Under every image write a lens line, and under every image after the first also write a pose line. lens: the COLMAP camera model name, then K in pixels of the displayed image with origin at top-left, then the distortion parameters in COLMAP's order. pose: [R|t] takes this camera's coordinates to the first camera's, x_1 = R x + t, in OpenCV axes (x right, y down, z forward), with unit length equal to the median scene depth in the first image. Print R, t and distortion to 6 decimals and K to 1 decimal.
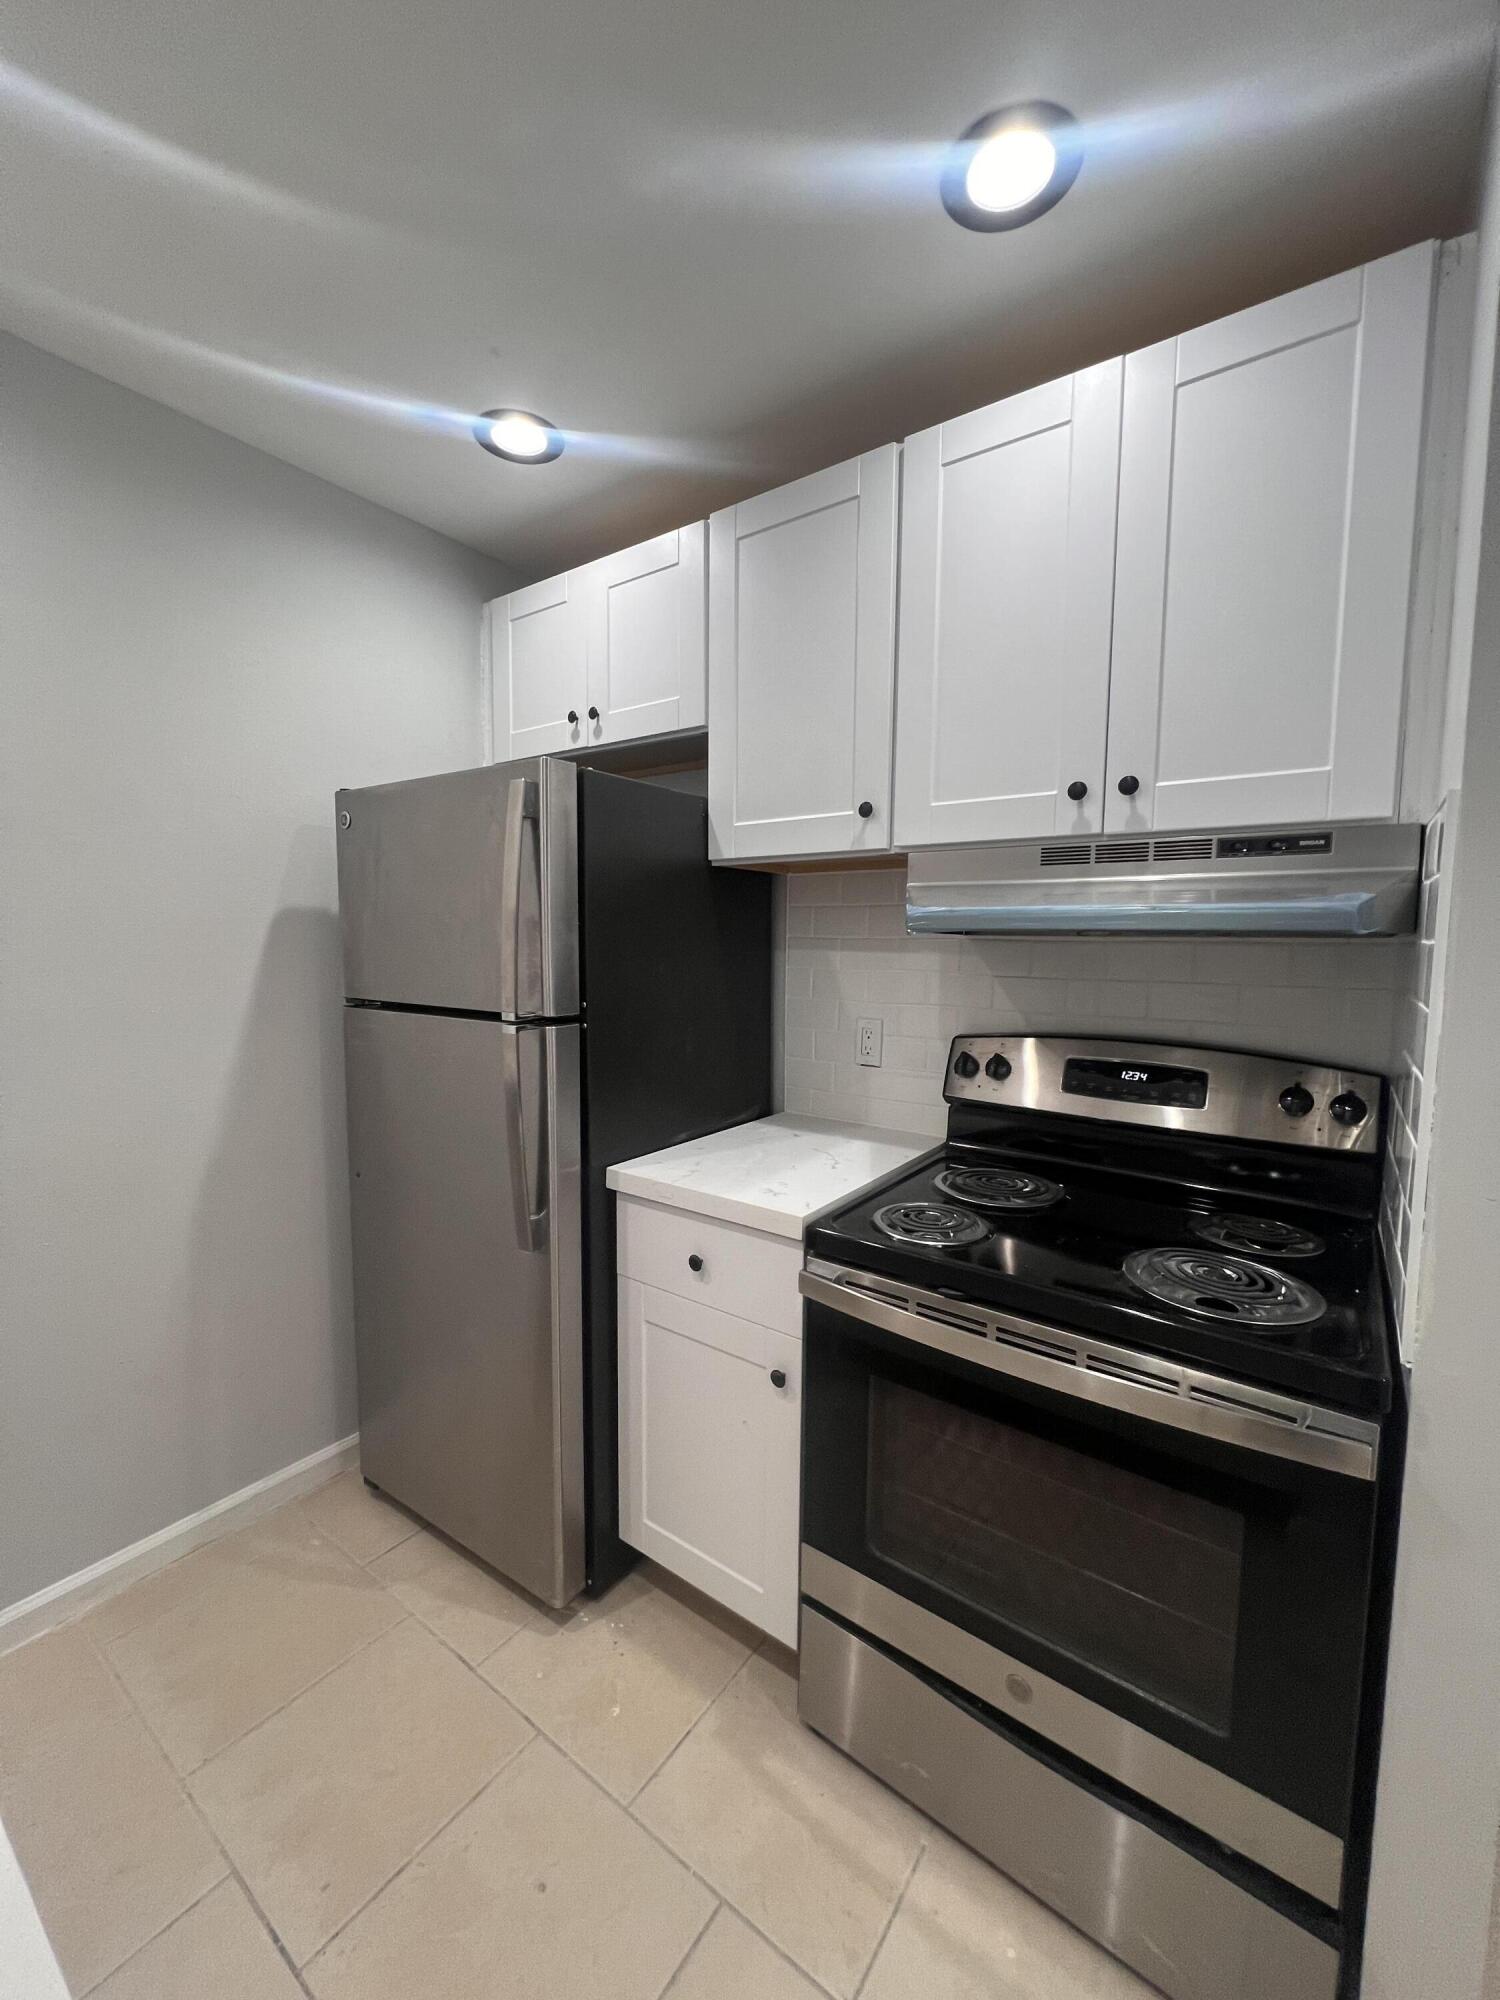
lens RADIAL K [[800.2, 0, 750.7], [0, 800.2, 1004.4], [0, 0, 1]] dist [0.000941, 0.000465]
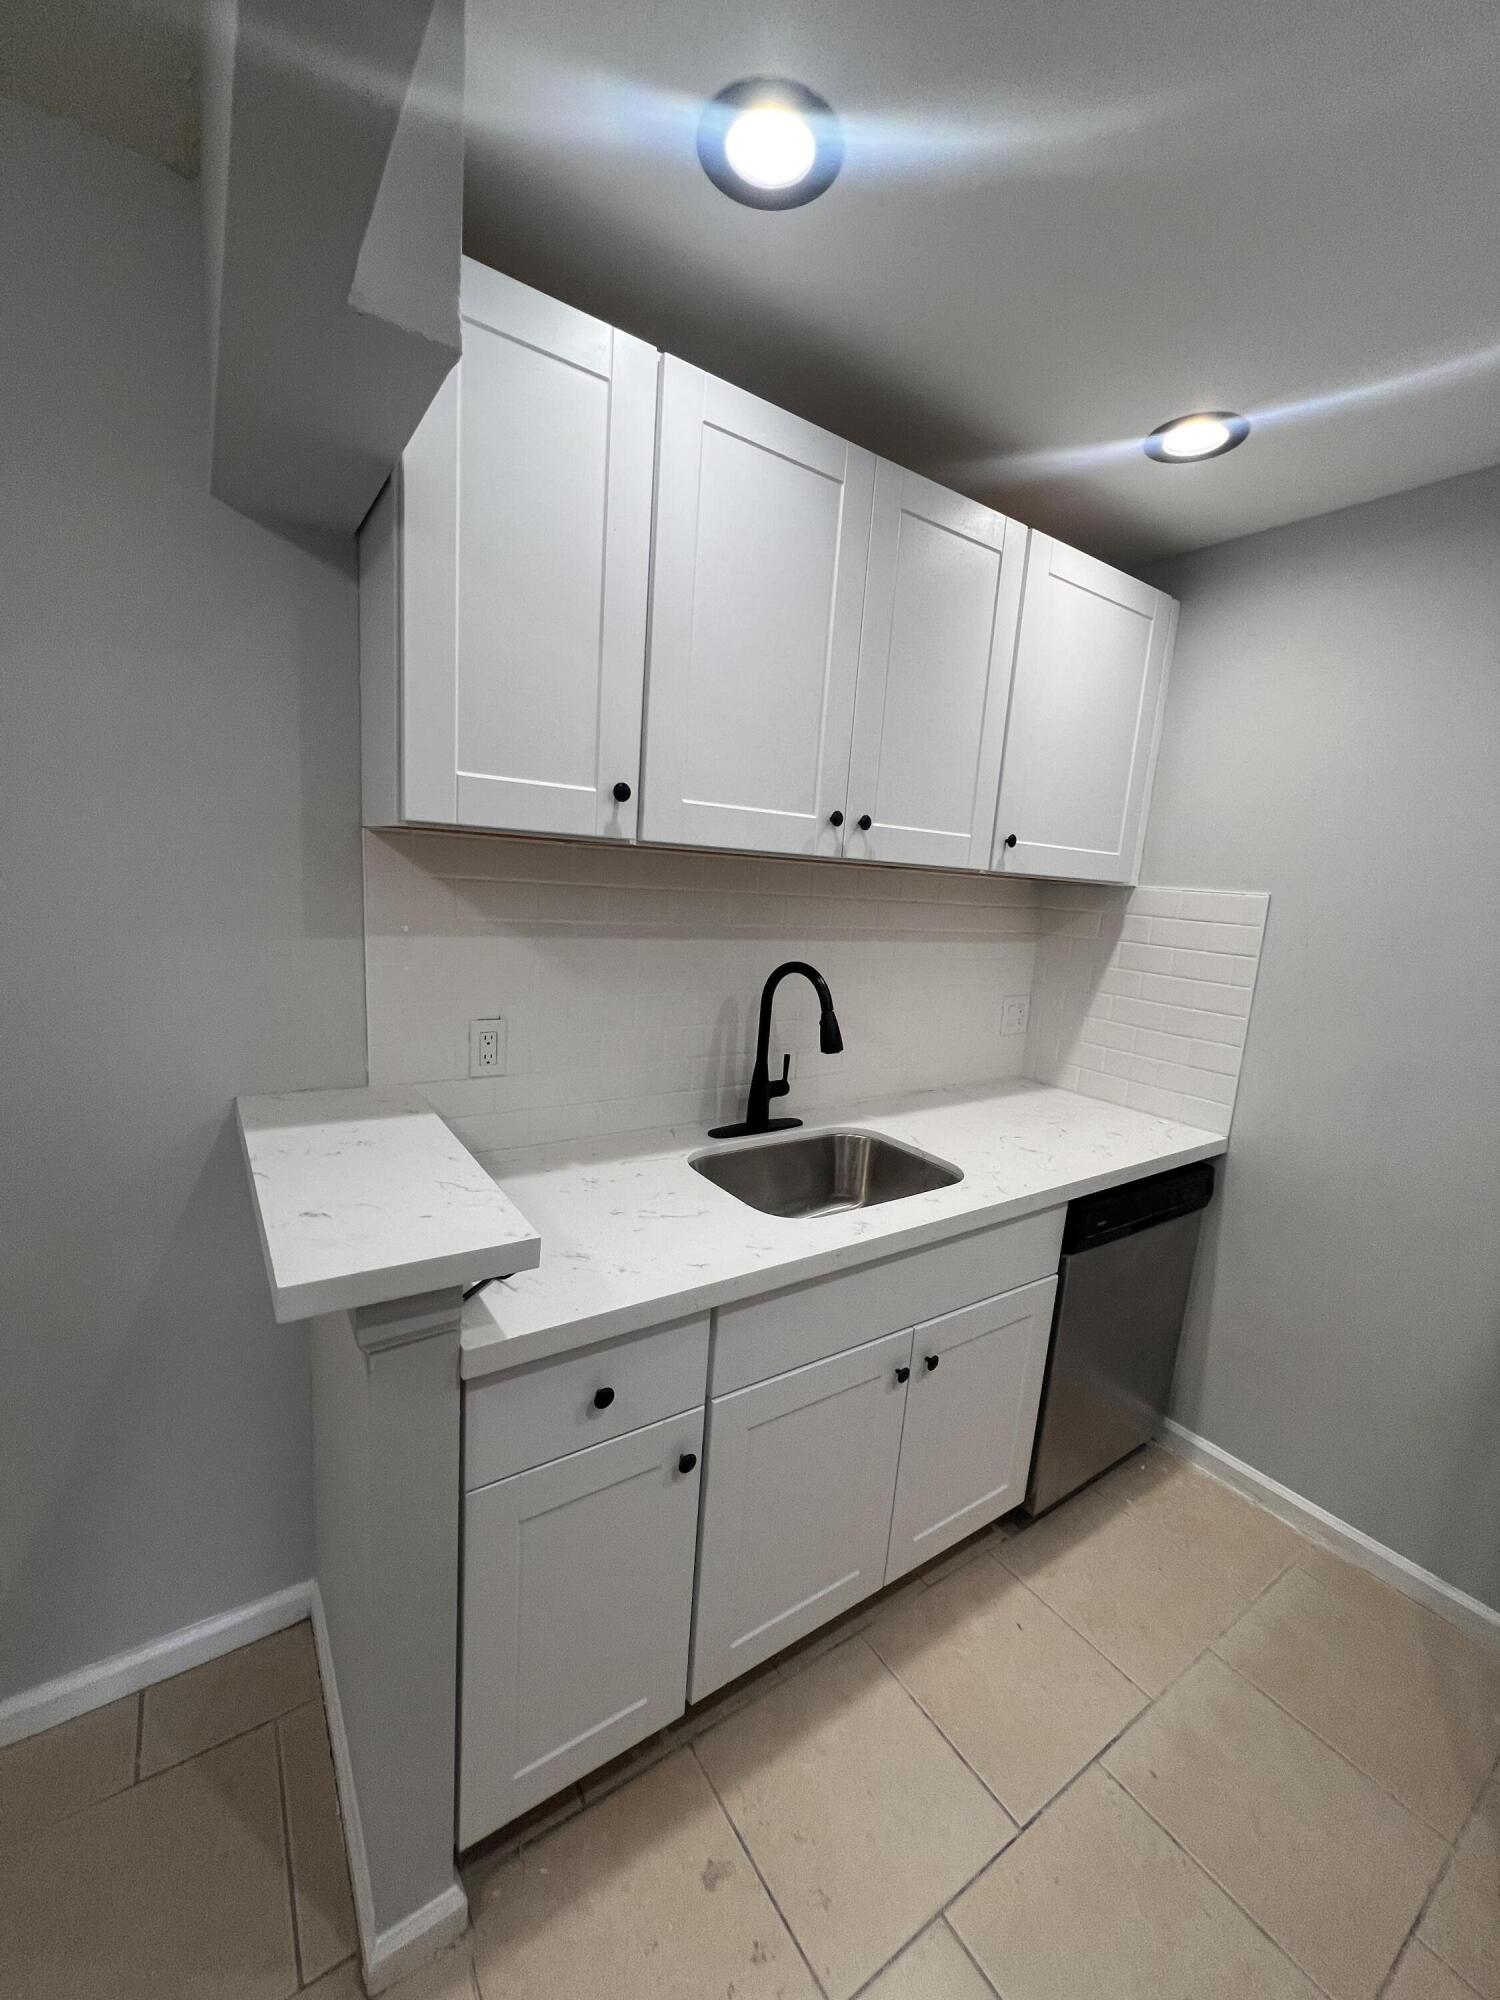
lens RADIAL K [[800.2, 0, 749.2], [0, 800.2, 1005.0], [0, 0, 1]] dist [0.000941, 0.000465]
pose [[-0.328580, 0.122419, -0.936509, 0.487222], [-0.148105, 0.972619, 0.179102, -0.120813], [0.932792, 0.197551, -0.301452, 0.408342]]
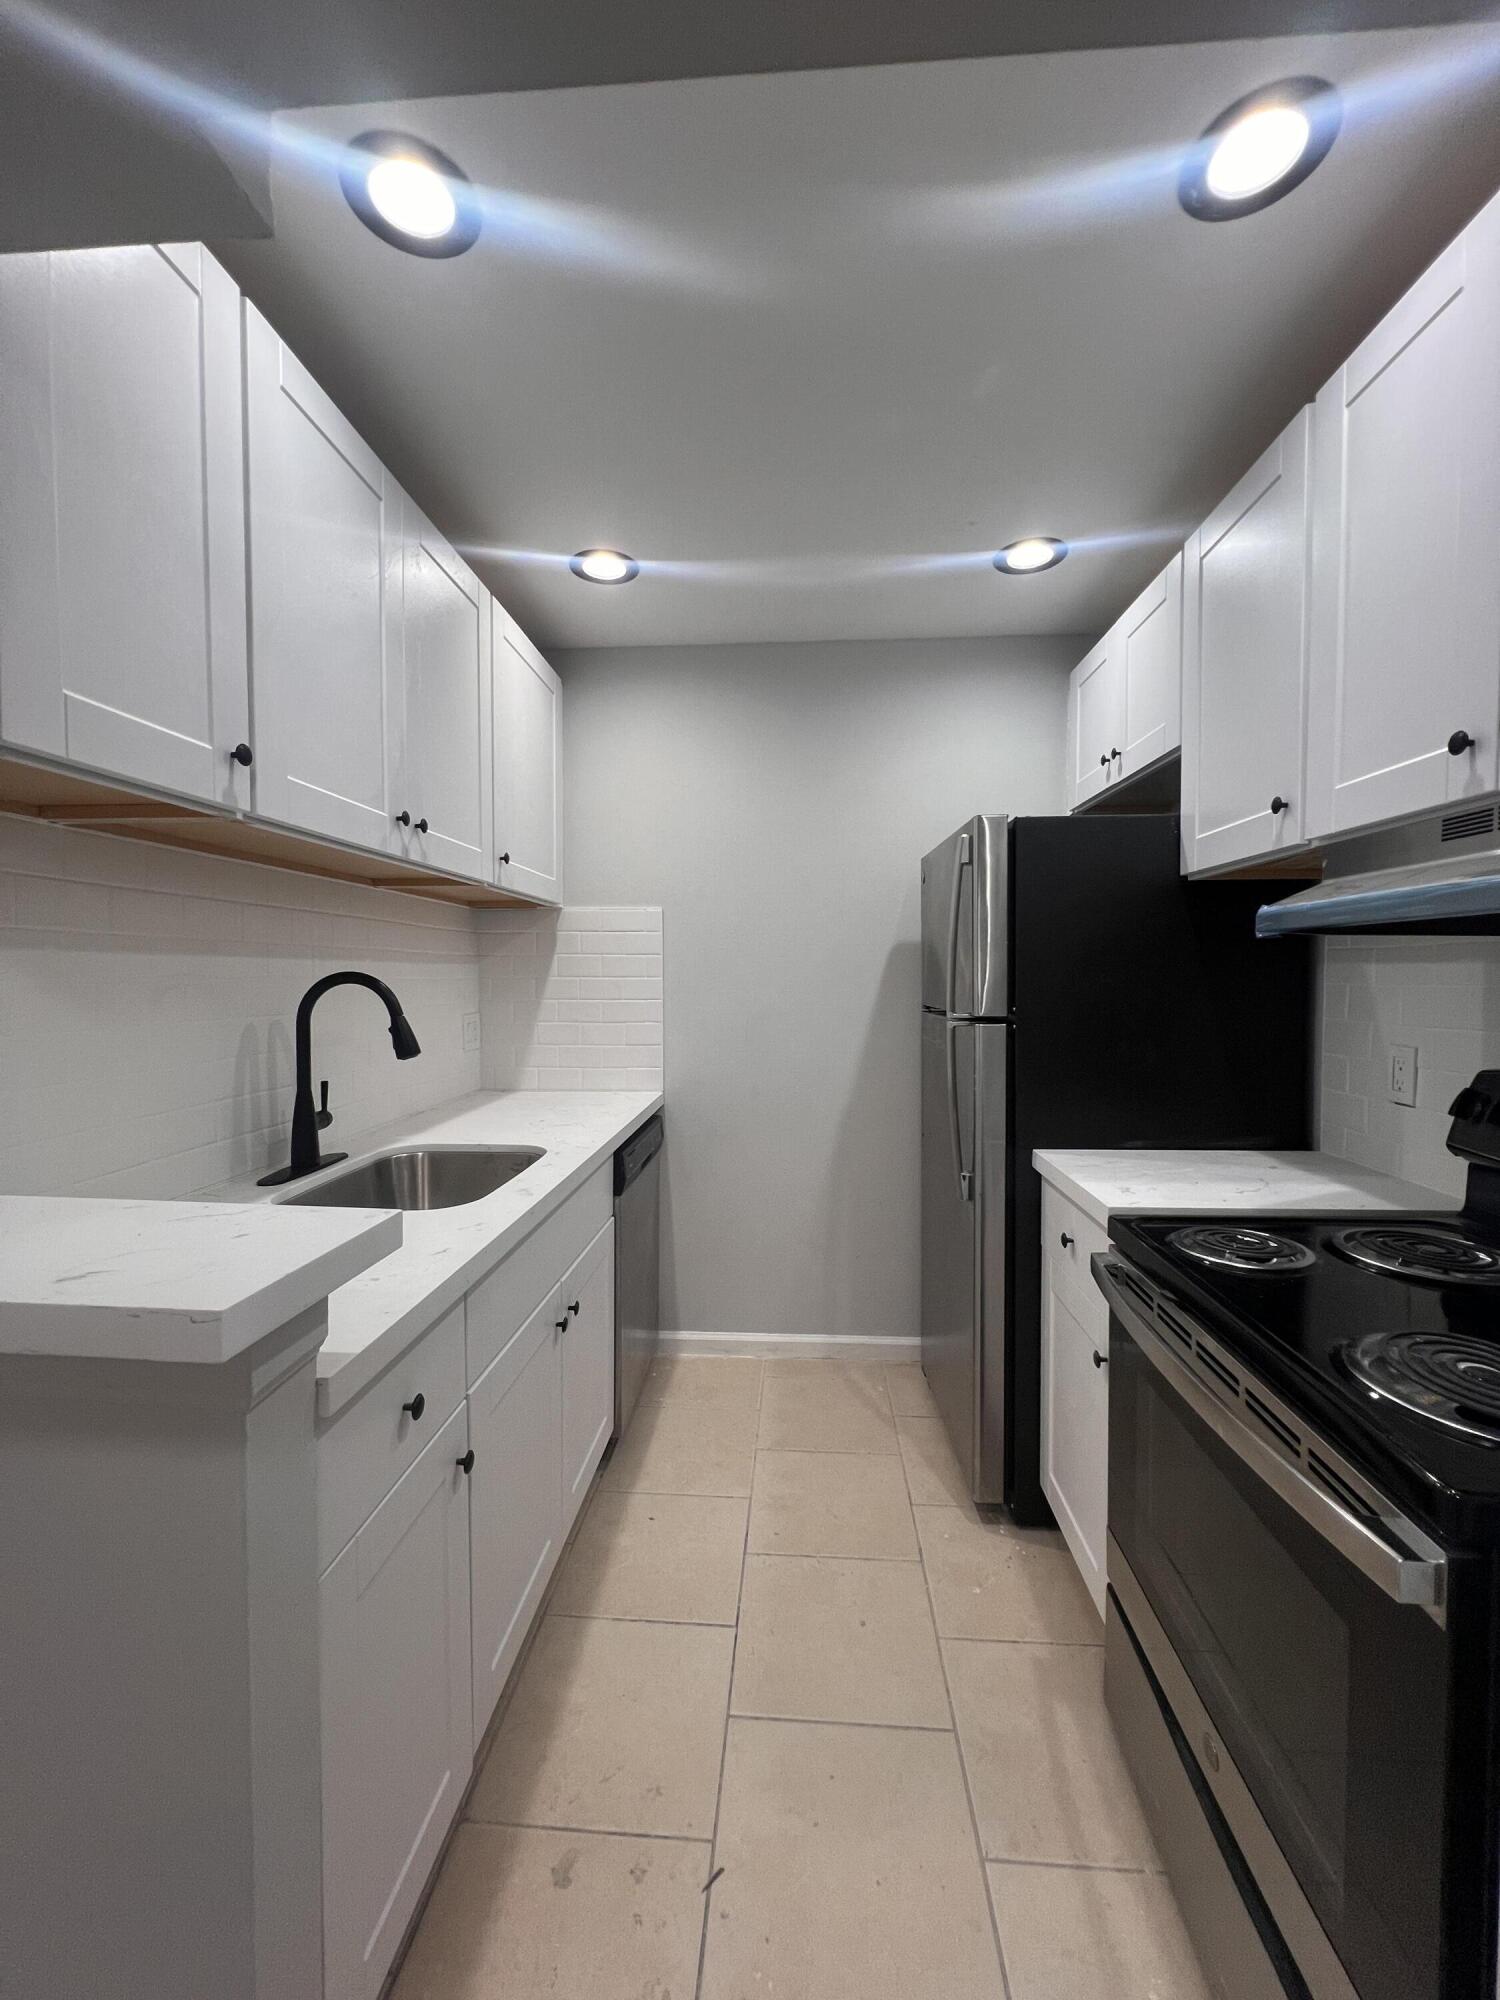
lens RADIAL K [[800.2, 0, 748.5], [0, 800.2, 1005.9], [0, 0, 1]] dist [0.000941, 0.000465]
pose [[0.532702, 0.022022, -0.846016, 0.578918], [-0.062450, 0.997959, -0.013345, 0.035662], [0.843995, 0.059943, 0.532990, 0.011545]]
